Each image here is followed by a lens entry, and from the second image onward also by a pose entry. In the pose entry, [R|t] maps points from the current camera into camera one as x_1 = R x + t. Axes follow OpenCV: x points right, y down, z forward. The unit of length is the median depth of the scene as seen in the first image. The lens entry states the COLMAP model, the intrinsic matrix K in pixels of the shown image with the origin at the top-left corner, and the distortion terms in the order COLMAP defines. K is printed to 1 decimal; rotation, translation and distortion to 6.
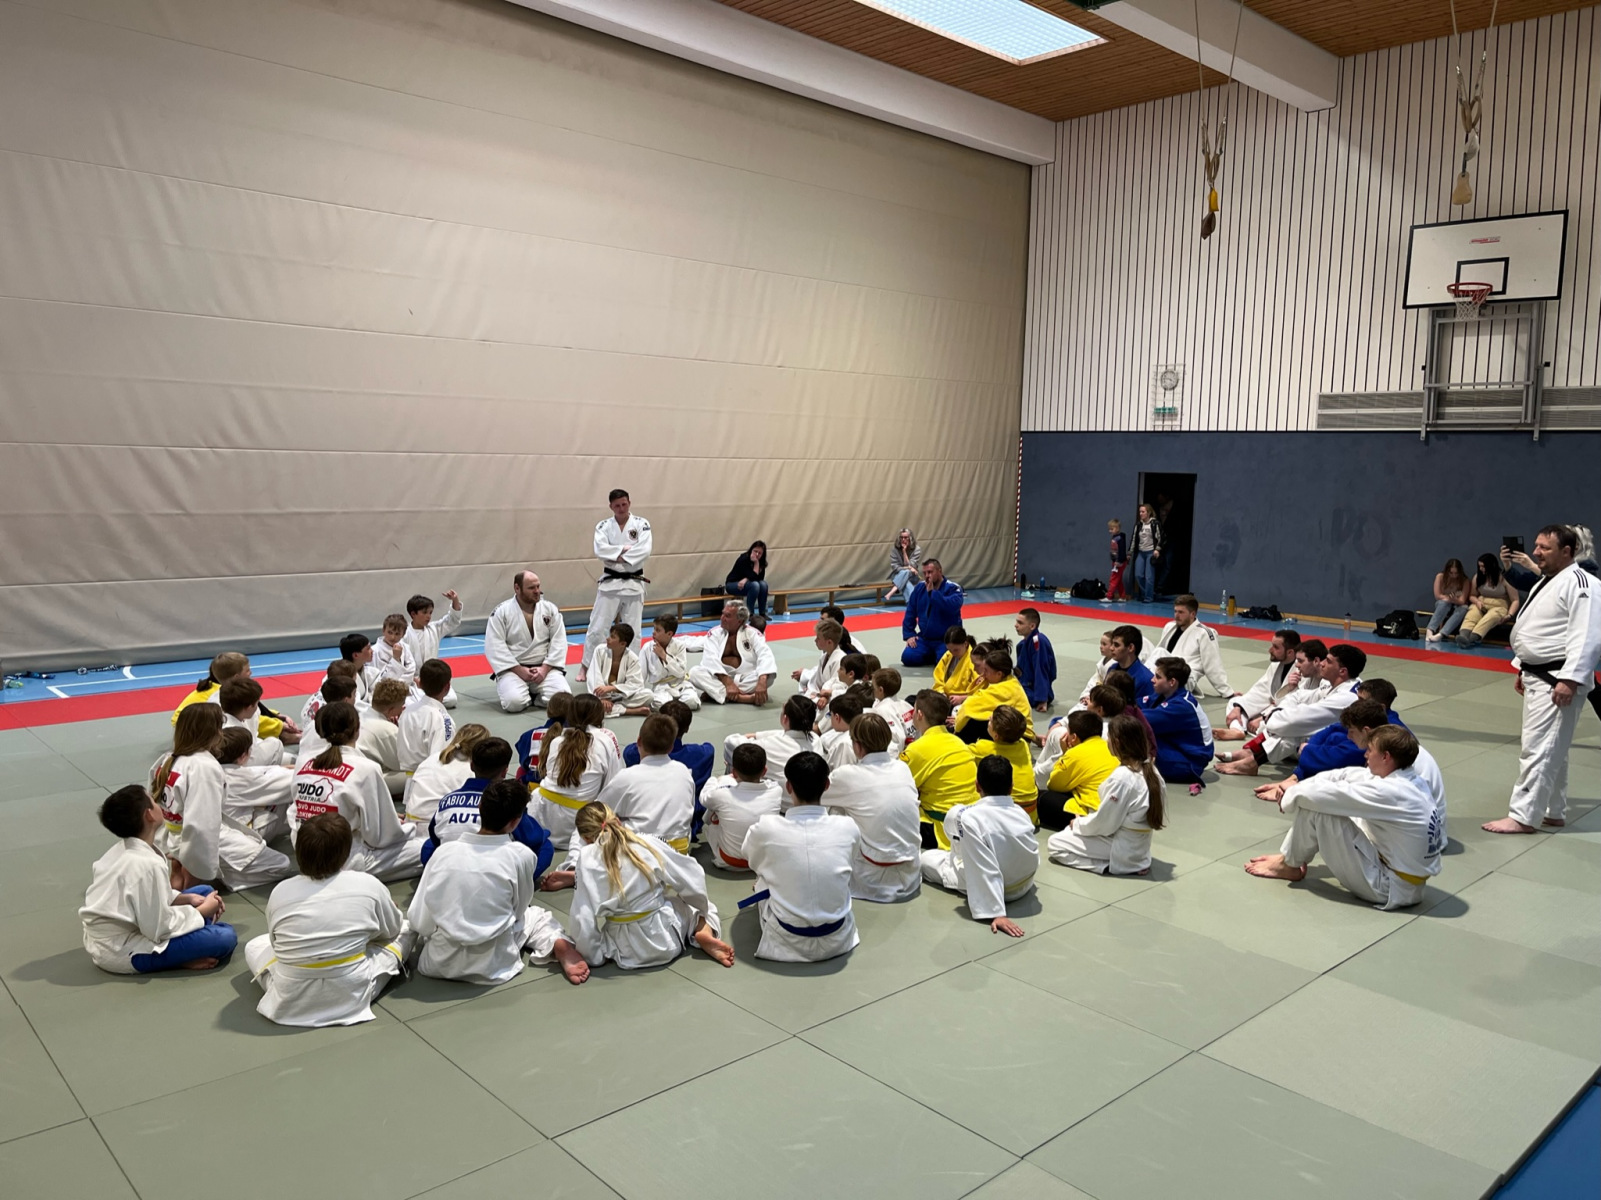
lens RADIAL K [[1212.8, 0, 817.5], [0, 1212.8, 600.9], [0, 0, 1]] dist [0.060271, -0.075270]
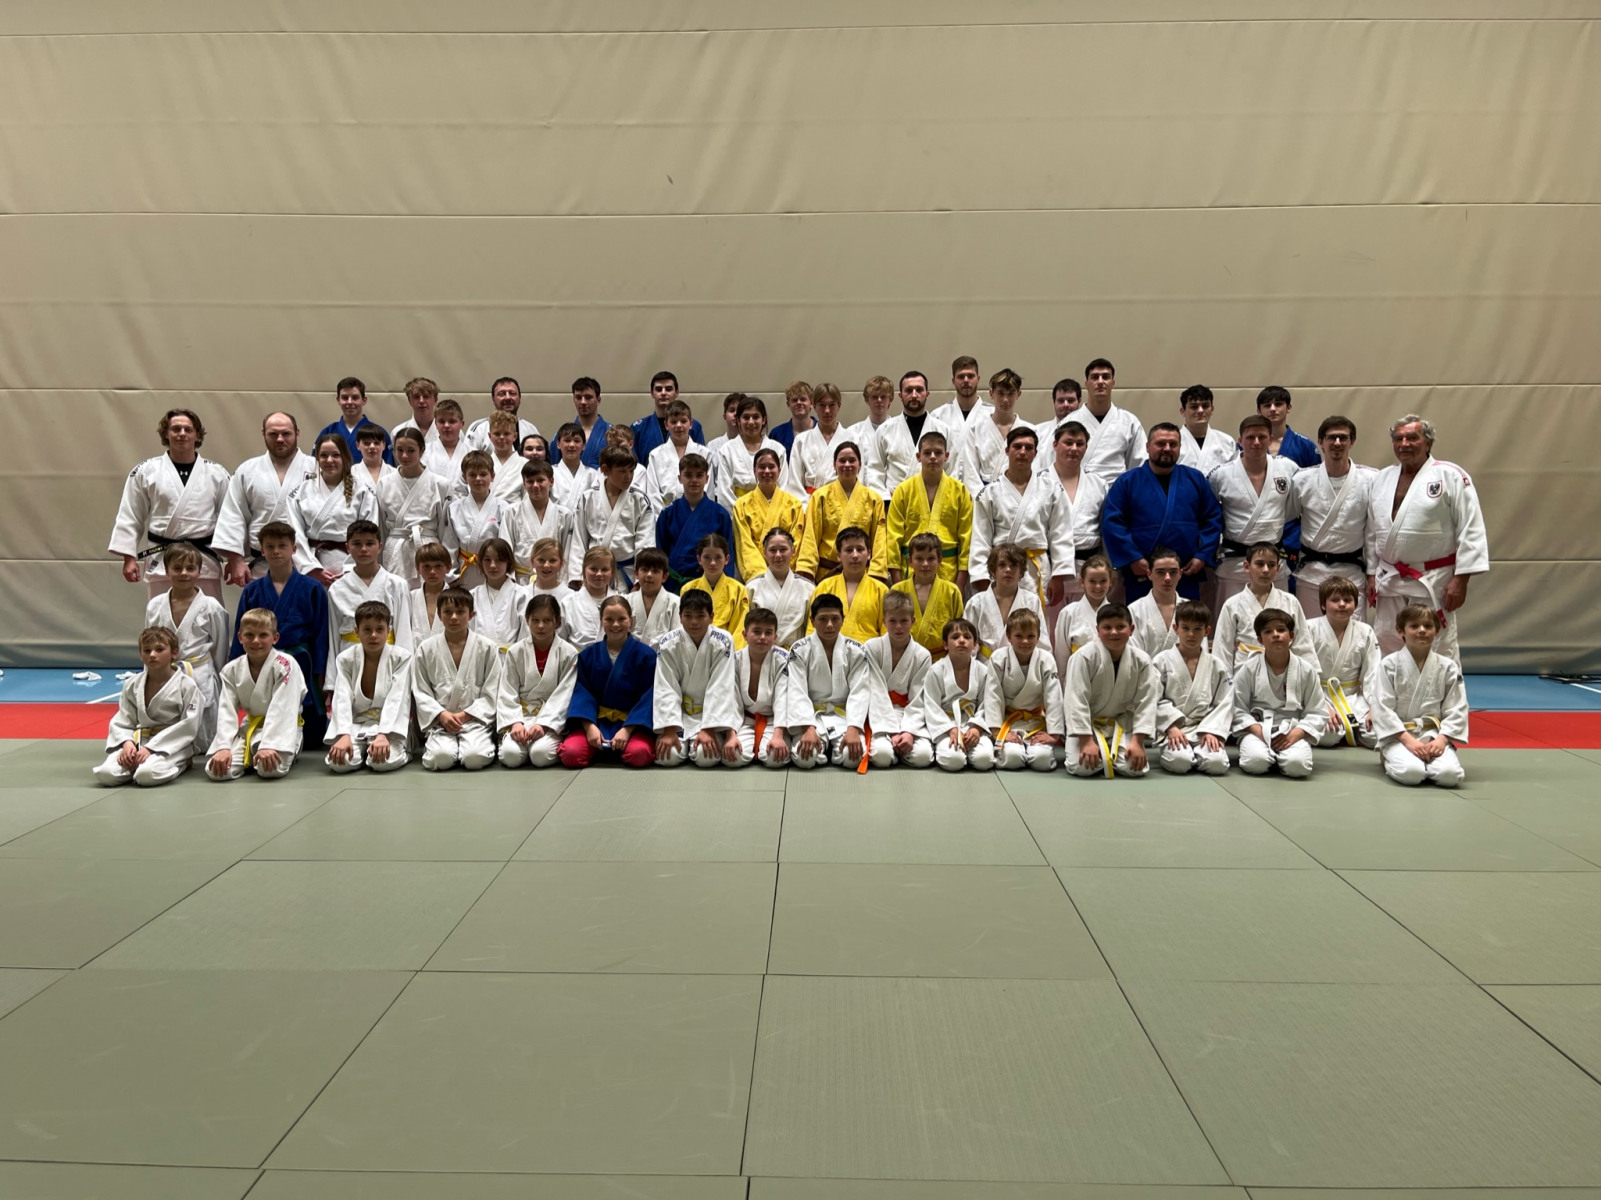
lens RADIAL K [[1209.1, 0, 795.9], [0, 1209.1, 595.8], [0, 0, 1]] dist [0.067969, -0.095745]
pose [[0.707216, 0.056355, -0.704748, 0.193019], [-0.066145, 0.997720, 0.013406, -0.023645], [0.703897, 0.037135, 0.709331, 0.581674]]
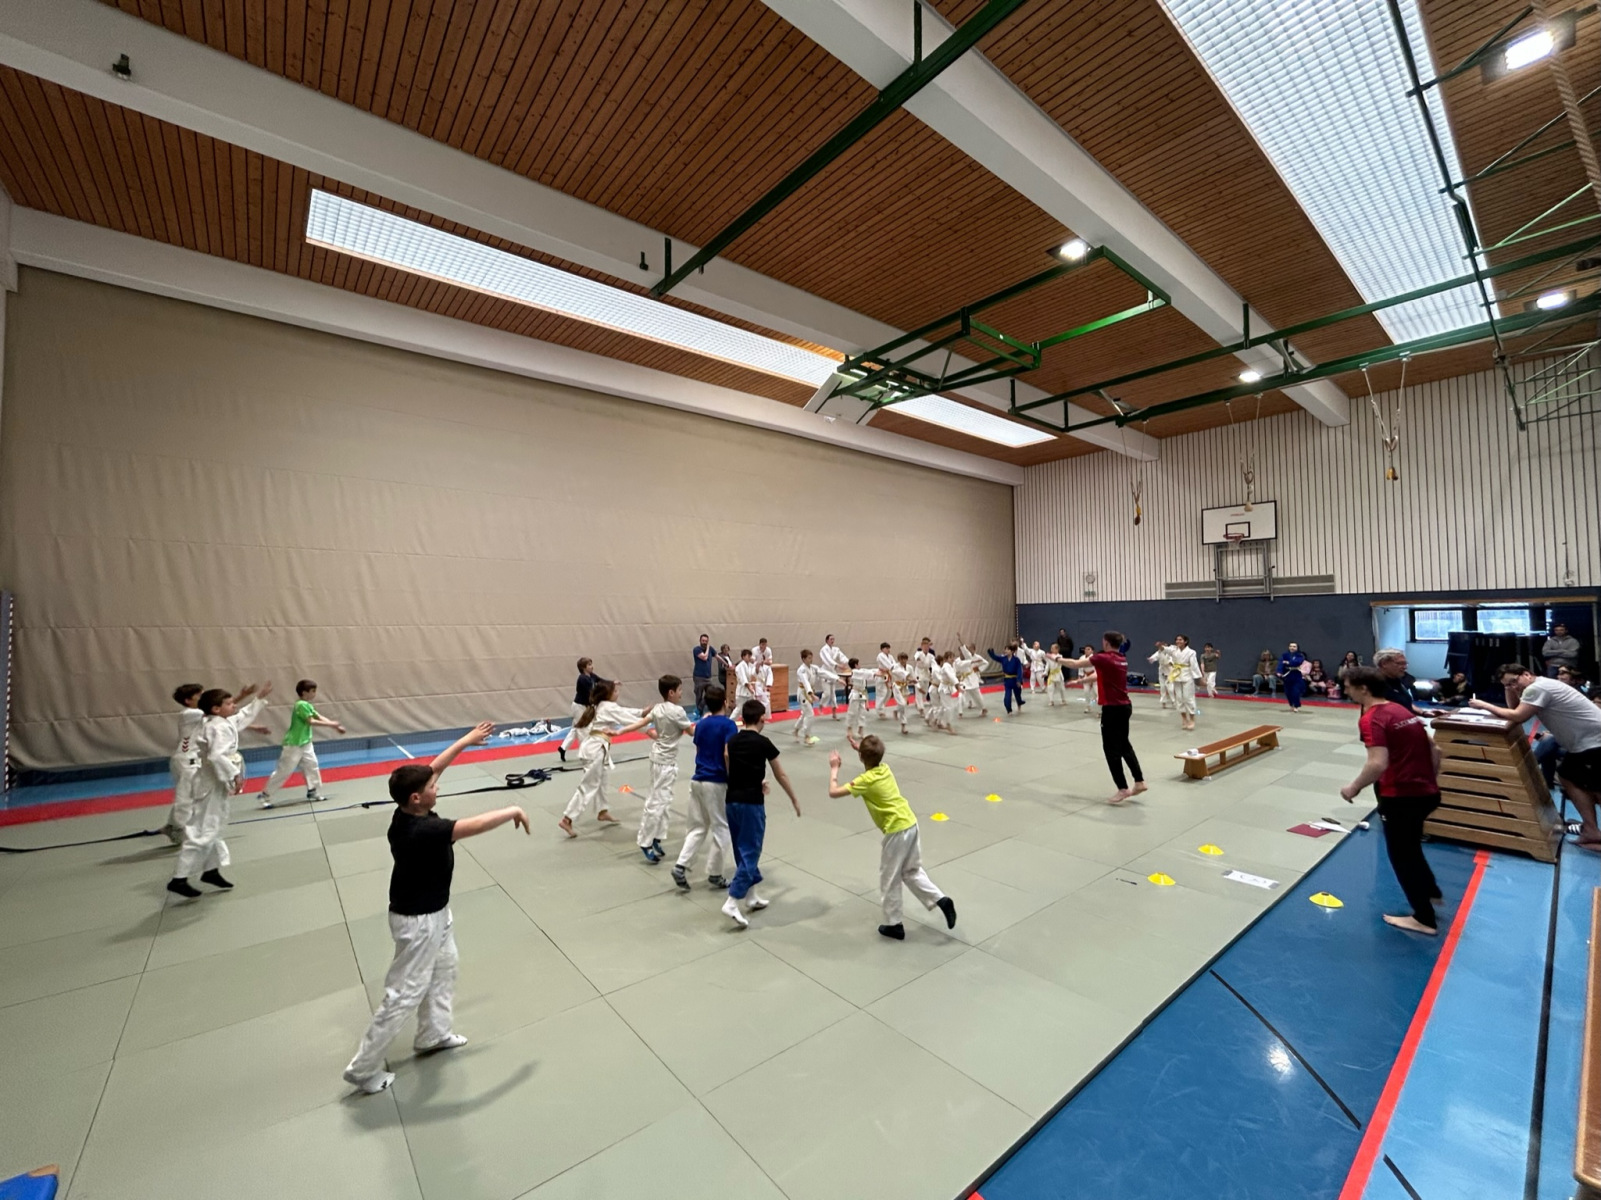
lens RADIAL K [[647.9, 0, 801.5], [0, 647.9, 598.7], [0, 0, 1]] dist [-0.000773, -0.000056]
pose [[0.997227, -0.036025, -0.065124, -0.218787], [0.025786, 0.988085, -0.151735, 0.024249], [0.069814, 0.149635, 0.986274, -0.249730]]
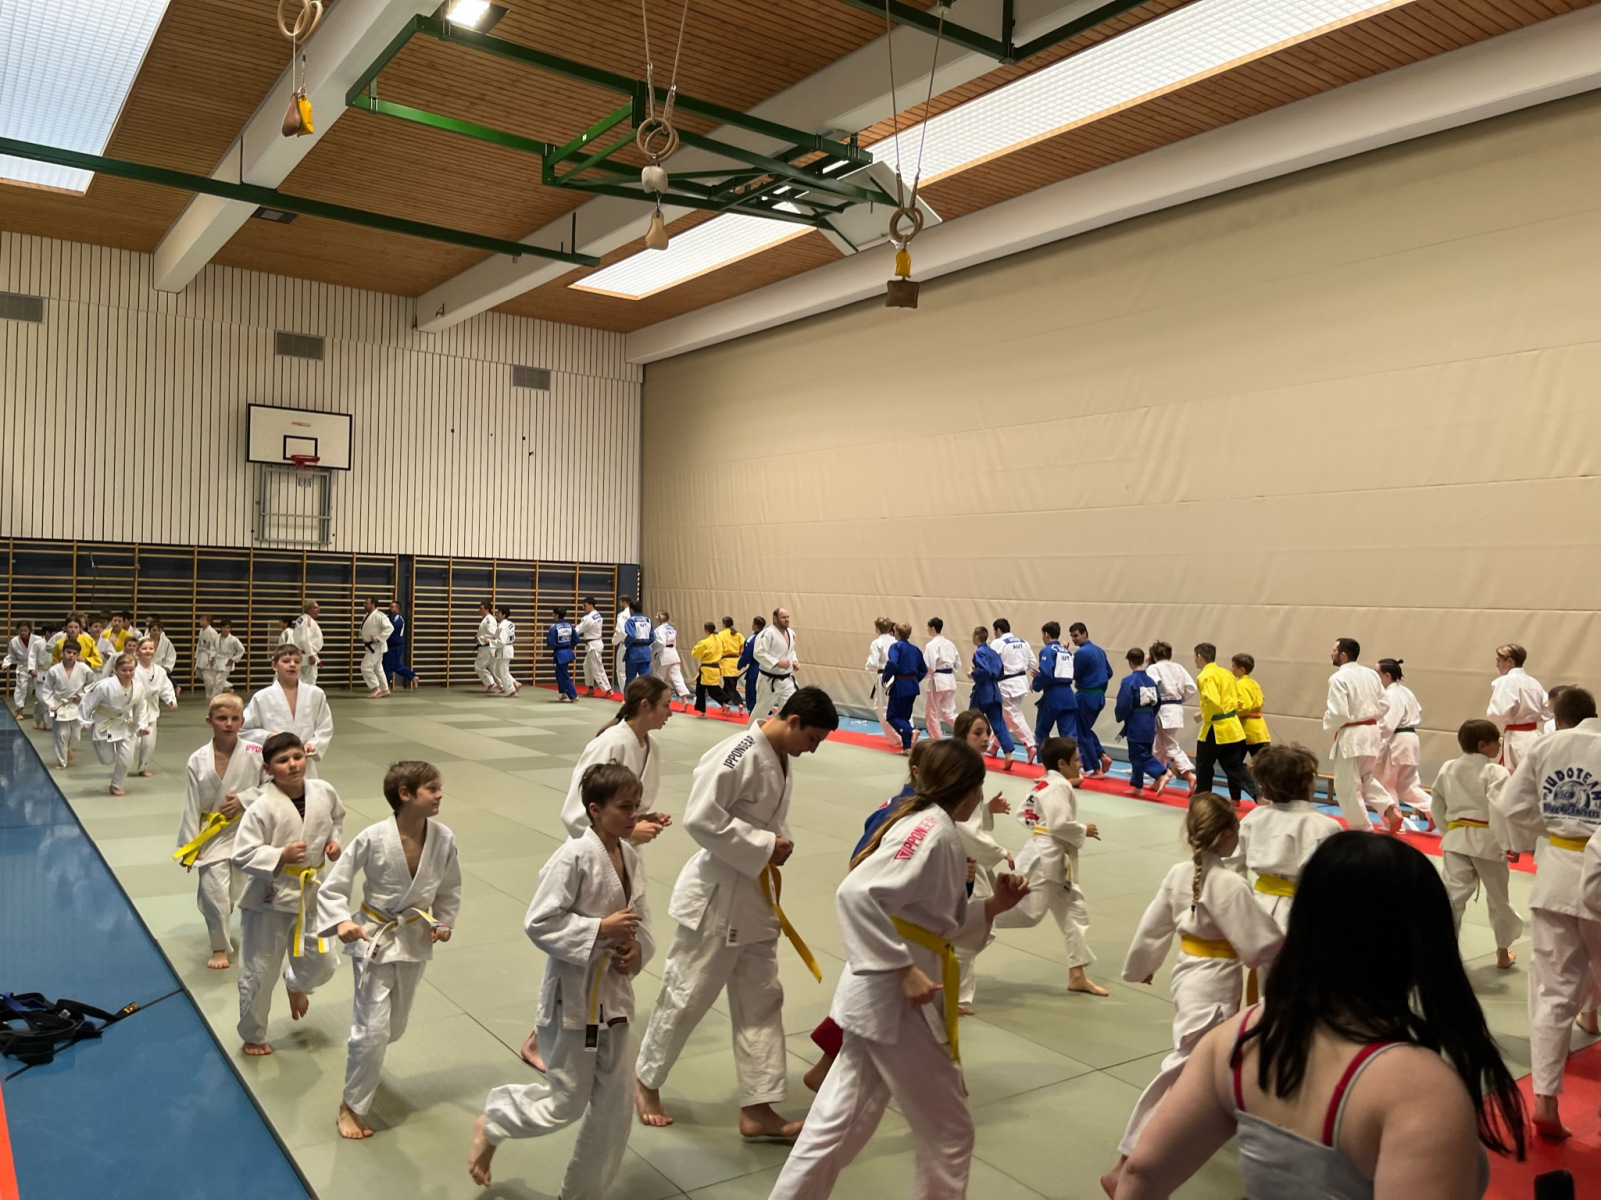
lens RADIAL K [[1209.1, 0, 795.9], [0, 1209.1, 595.8], [0, 0, 1]] dist [0.067969, -0.095745]
pose [[-0.137031, -0.023507, -0.990288, 0.893048], [-0.140972, 0.990006, -0.003993, -0.078654], [0.980484, 0.139055, -0.138975, 0.854052]]
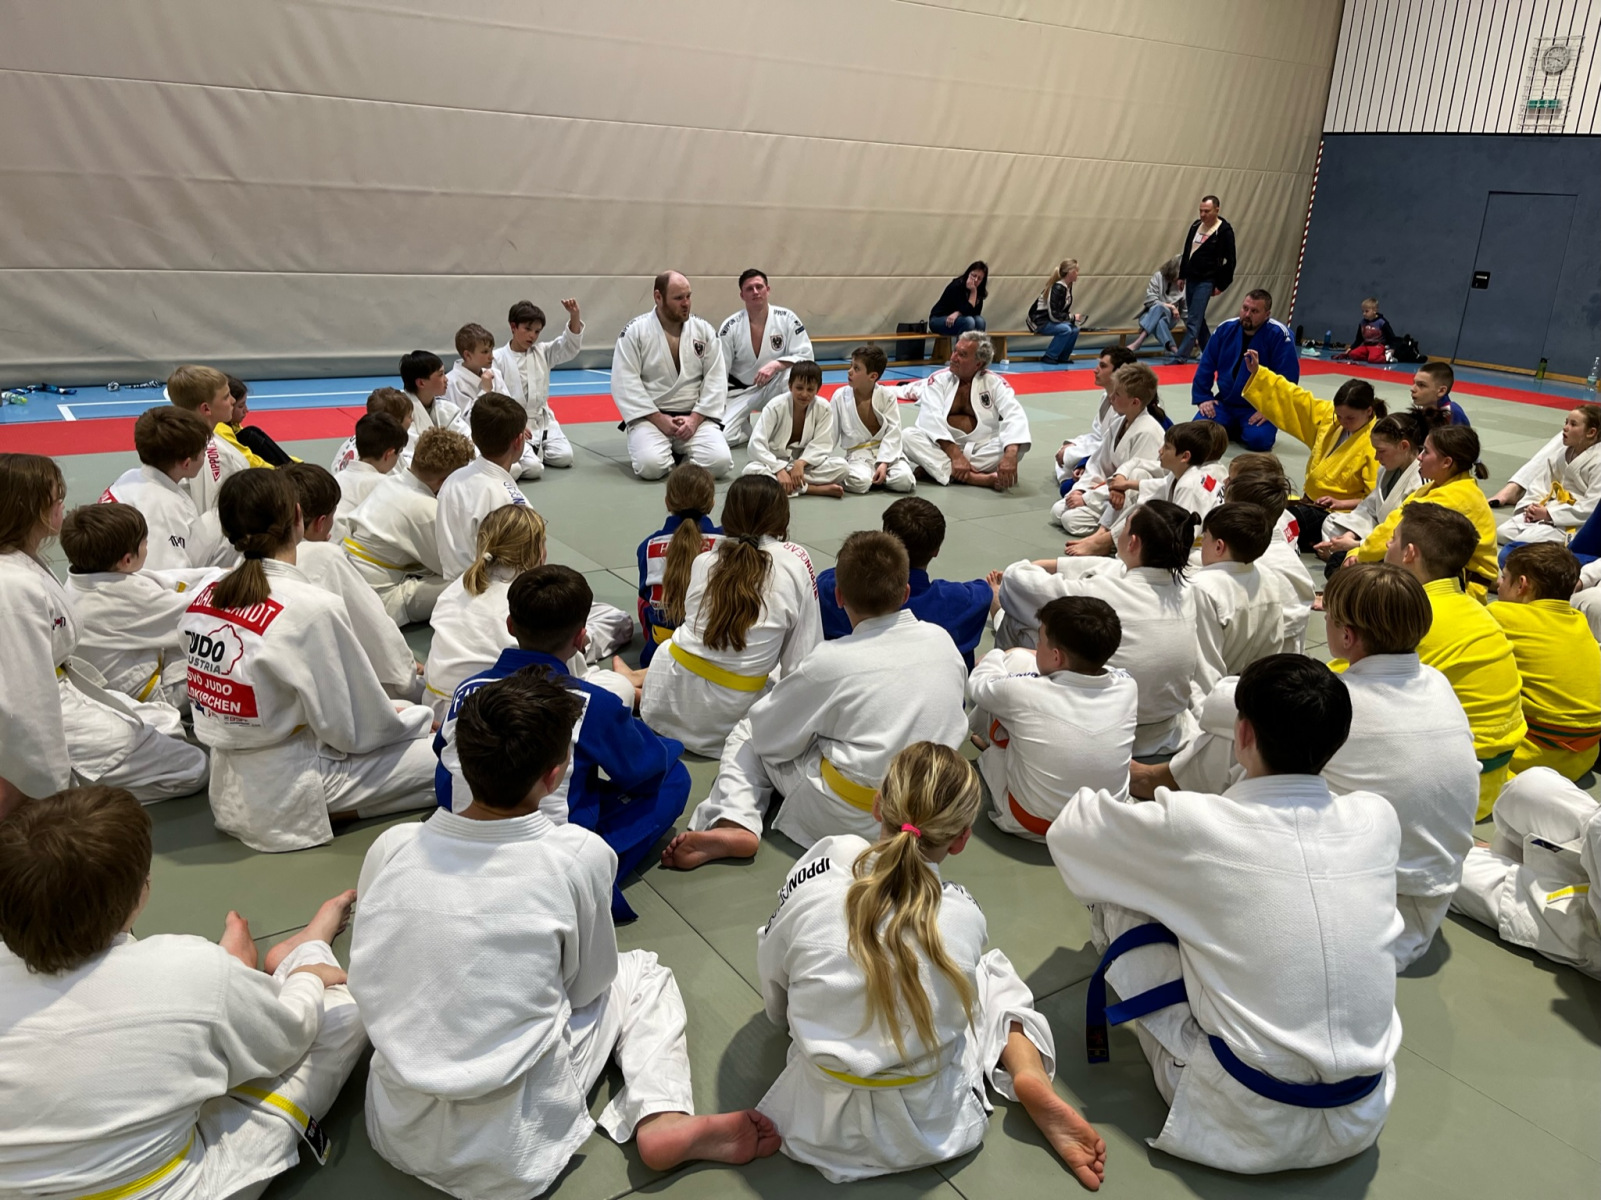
lens RADIAL K [[1209.1, 0, 795.9], [0, 1209.1, 595.8], [0, 0, 1]] dist [0.067969, -0.095745]
pose [[0.988125, 0.073417, -0.134978, -0.051368], [-0.045836, 0.979307, 0.197120, 0.012135], [0.146657, -0.188592, 0.971043, 0.246491]]
